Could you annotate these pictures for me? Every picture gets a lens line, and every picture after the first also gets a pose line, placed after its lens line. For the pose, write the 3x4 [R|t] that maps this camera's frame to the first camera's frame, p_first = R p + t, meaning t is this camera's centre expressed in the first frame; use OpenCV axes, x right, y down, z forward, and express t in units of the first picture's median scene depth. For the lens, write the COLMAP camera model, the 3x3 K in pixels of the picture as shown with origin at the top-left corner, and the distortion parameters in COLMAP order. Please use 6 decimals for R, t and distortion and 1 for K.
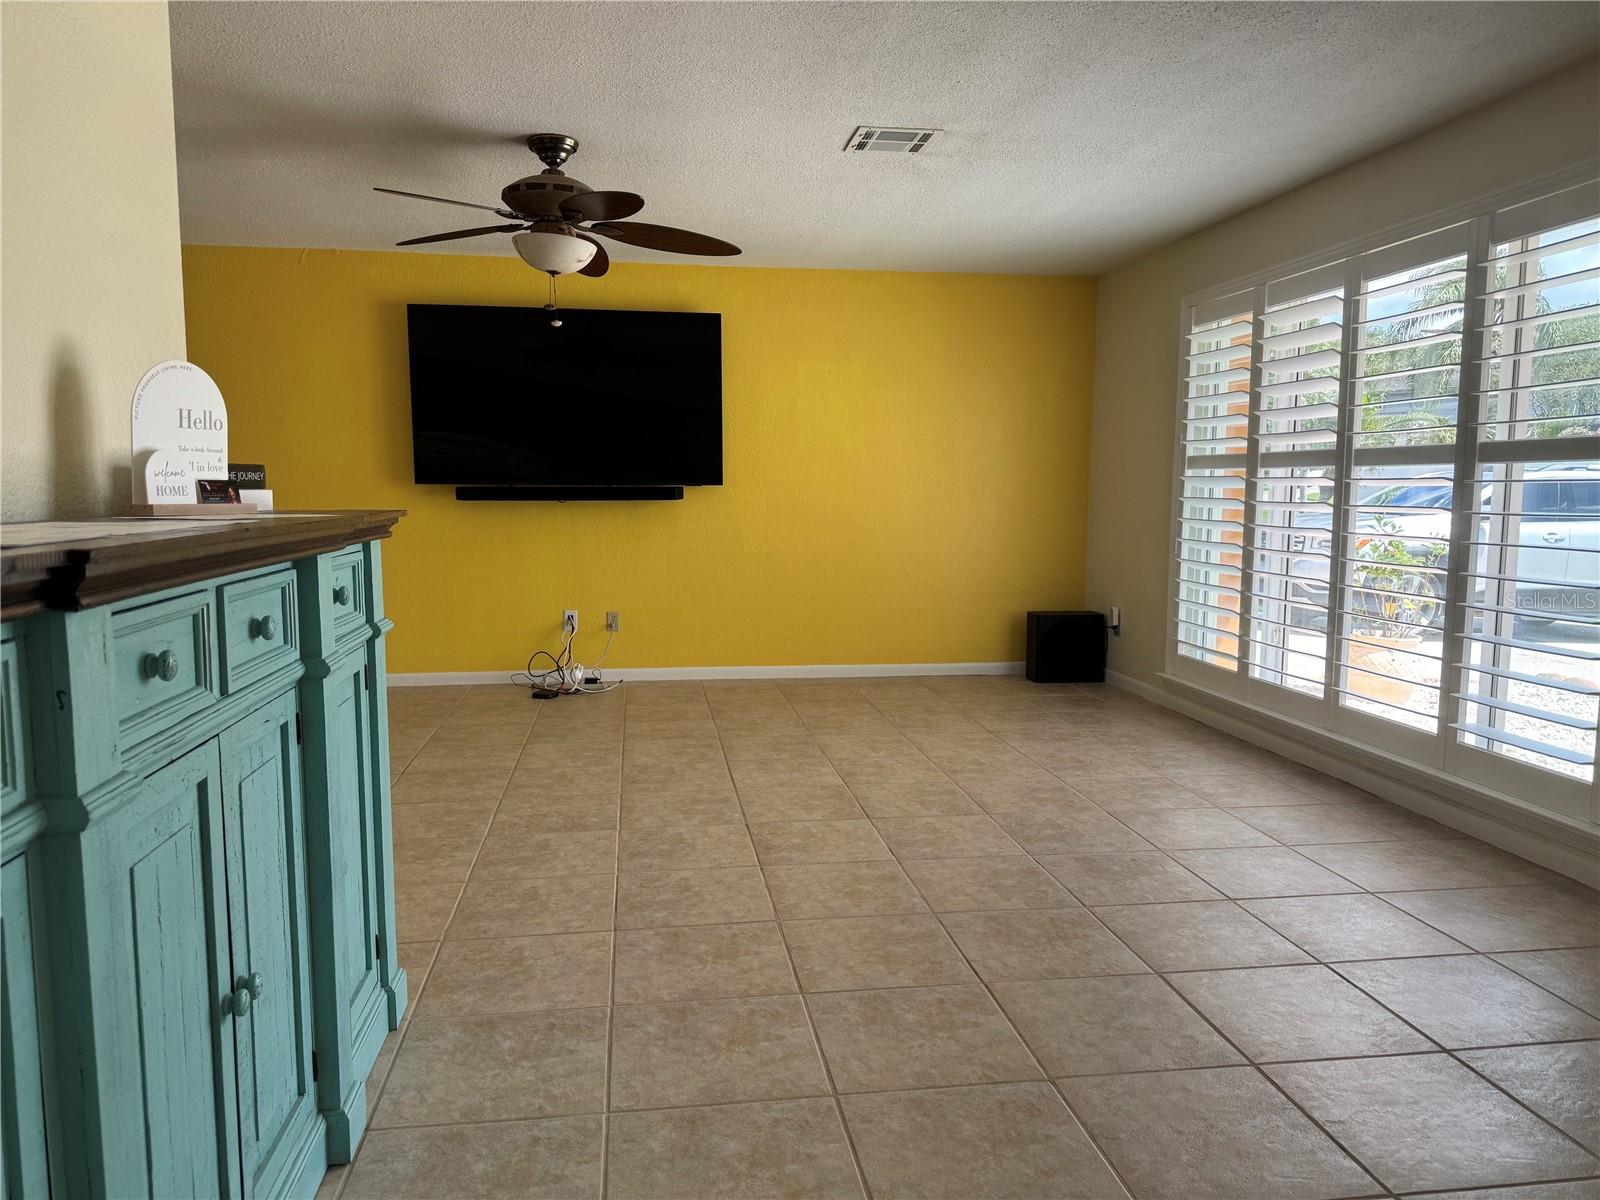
lens RADIAL K [[1119.0, 0, 793.6], [0, 1119.0, 595.1], [0, 0, 1]] dist [0.029058, -0.037513]
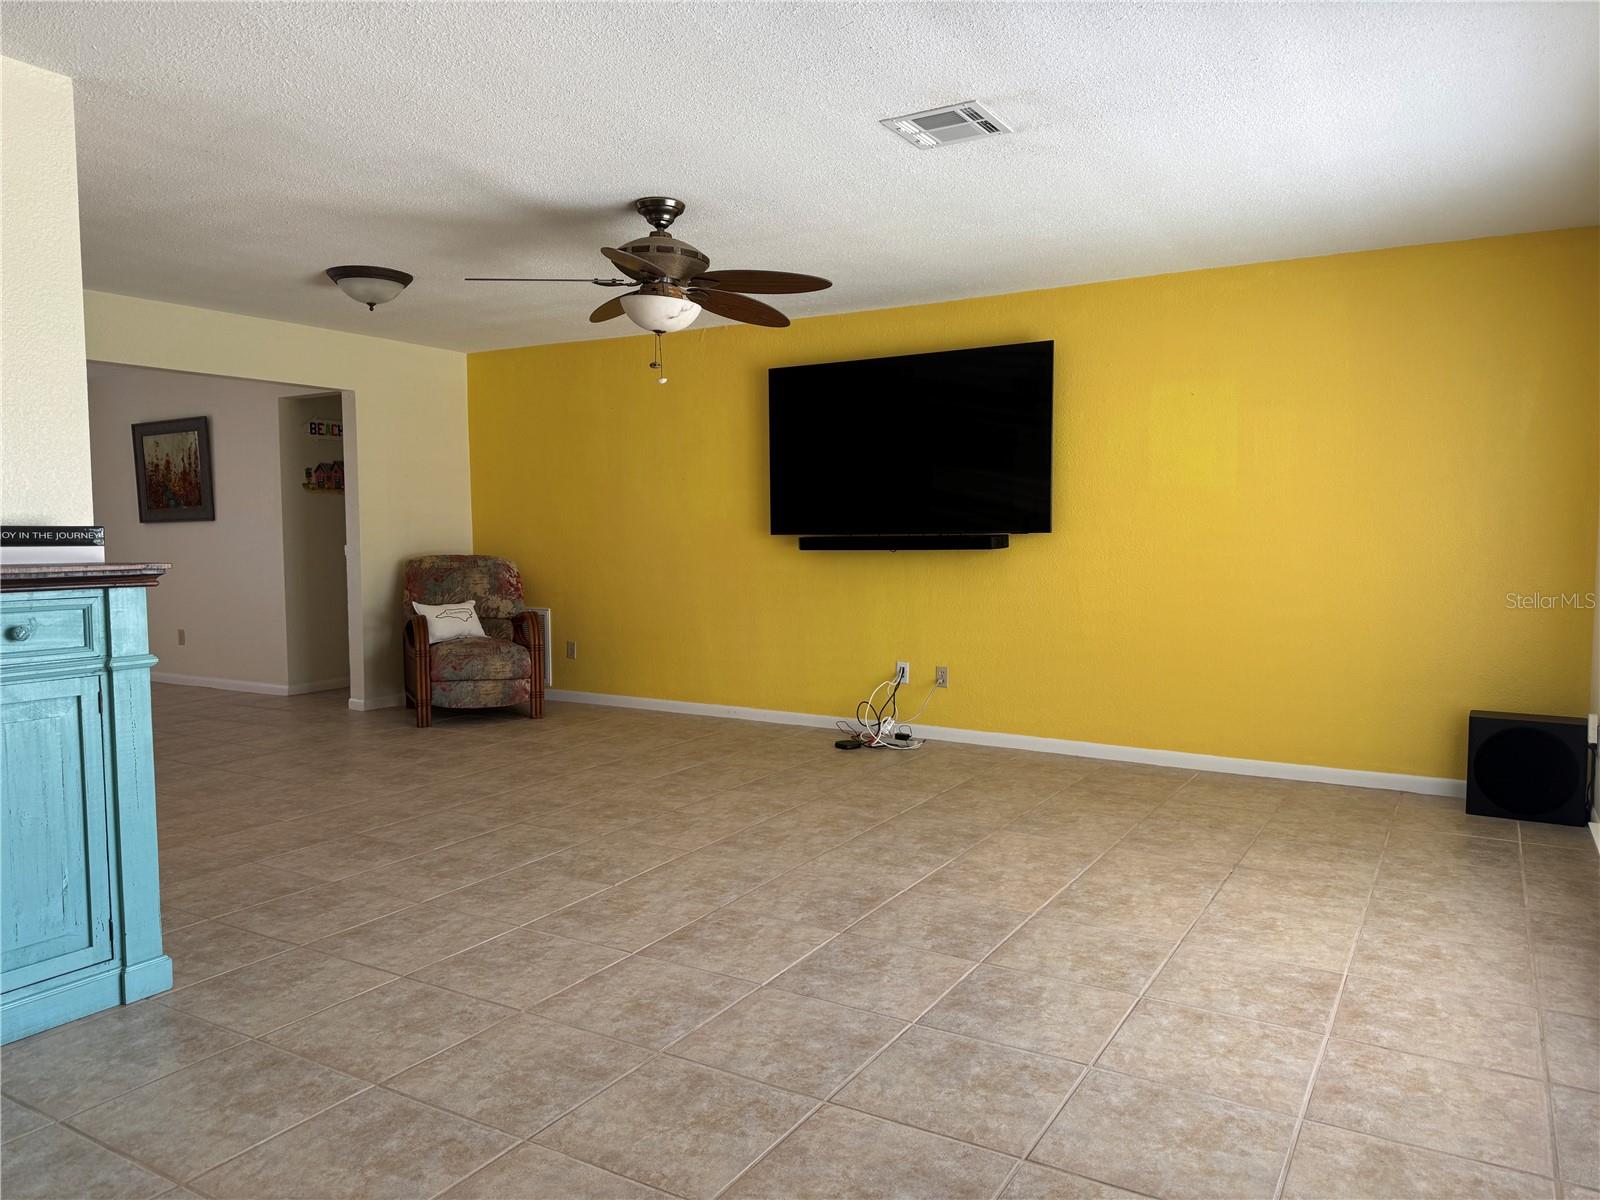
lens RADIAL K [[1119.0, 0, 797.9], [0, 1119.0, 609.4], [0, 0, 1]] dist [0.029058, -0.037513]
pose [[0.772631, 0.041578, -0.633493, 0.543536], [-0.054699, 0.998502, -0.001177, -0.040509], [0.632495, 0.035561, 0.773748, 0.297583]]
